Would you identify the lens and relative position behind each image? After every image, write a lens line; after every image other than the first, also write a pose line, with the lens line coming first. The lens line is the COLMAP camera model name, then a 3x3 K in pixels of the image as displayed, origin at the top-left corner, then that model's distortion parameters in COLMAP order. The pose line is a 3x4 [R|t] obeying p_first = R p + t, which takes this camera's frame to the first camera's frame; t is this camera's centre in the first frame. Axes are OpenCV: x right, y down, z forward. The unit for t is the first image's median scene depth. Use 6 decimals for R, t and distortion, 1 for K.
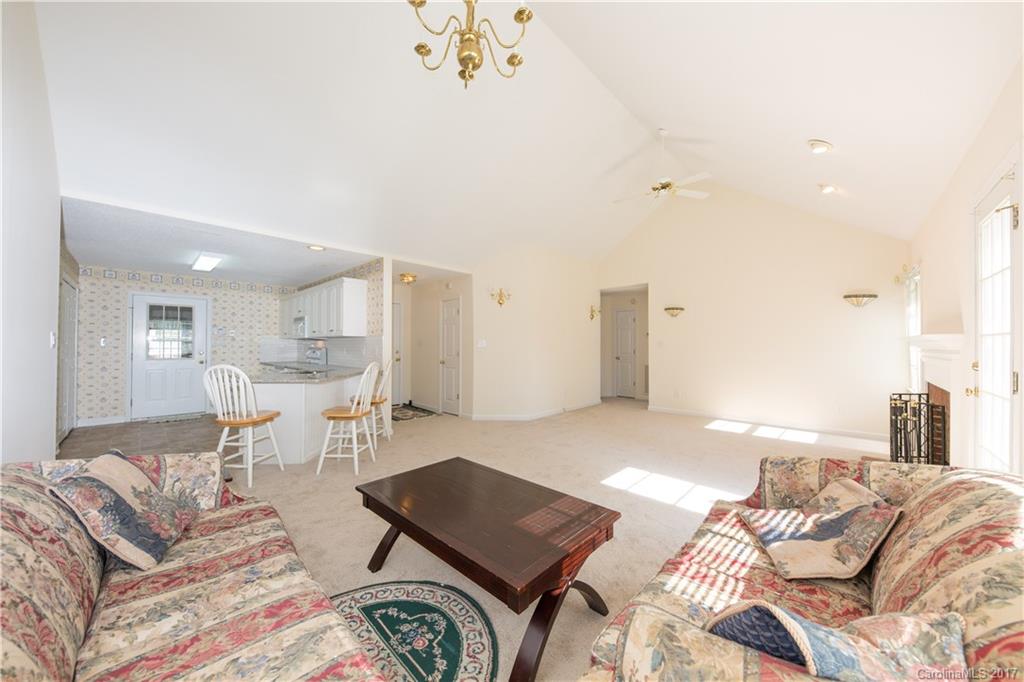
lens RADIAL K [[362.4, 0, 516.5], [0, 362.4, 343.0], [0, 0, 1]] dist [0.002287, -0.000916]
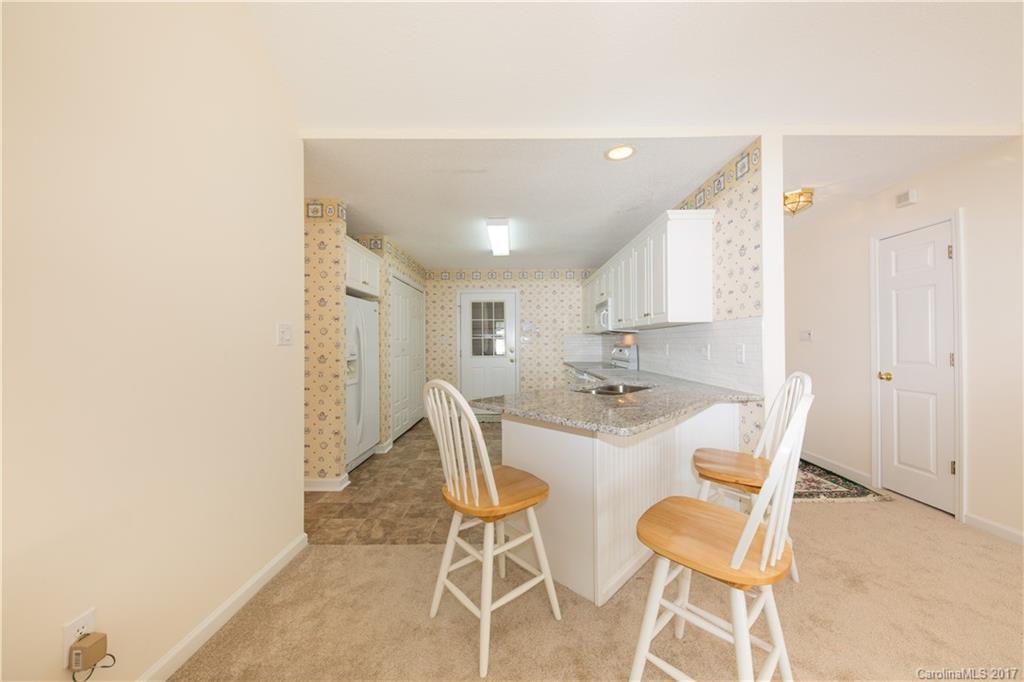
lens RADIAL K [[360.3, 0, 515.3], [0, 360.3, 341.8], [0, 0, 1]] dist [-0.003521, -0.001569]
pose [[0.697861, -0.009010, -0.716177, -0.204627], [0.012273, 0.999924, -0.000621, 0.005716], [0.716128, -0.008357, 0.697918, 0.372643]]
